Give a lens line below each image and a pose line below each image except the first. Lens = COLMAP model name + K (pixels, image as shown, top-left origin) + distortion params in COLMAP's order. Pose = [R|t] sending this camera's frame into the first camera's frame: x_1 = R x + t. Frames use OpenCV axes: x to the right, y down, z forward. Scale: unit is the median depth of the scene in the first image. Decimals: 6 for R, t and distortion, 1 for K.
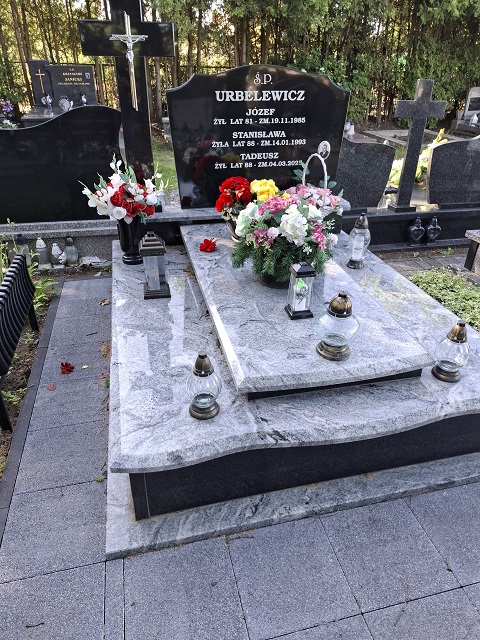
lens RADIAL K [[437.0, 0, 235.0], [0, 437.0, 318.0], [0, 0, 1]] dist [0.041781, -0.034459]
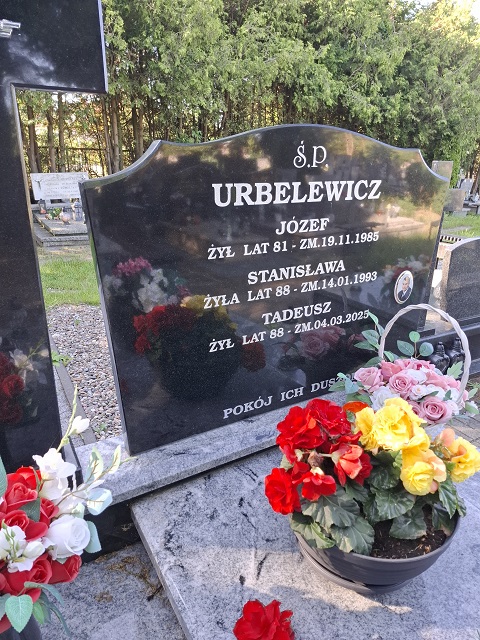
lens RADIAL K [[437.0, 0, 241.7], [0, 437.0, 325.6], [0, 0, 1]] dist [0.041781, -0.034459]
pose [[0.952568, -0.103263, 0.286272, -0.137061], [0.142658, 0.982432, -0.120313, -0.318356], [-0.268819, 0.155445, 0.950565, 0.599614]]
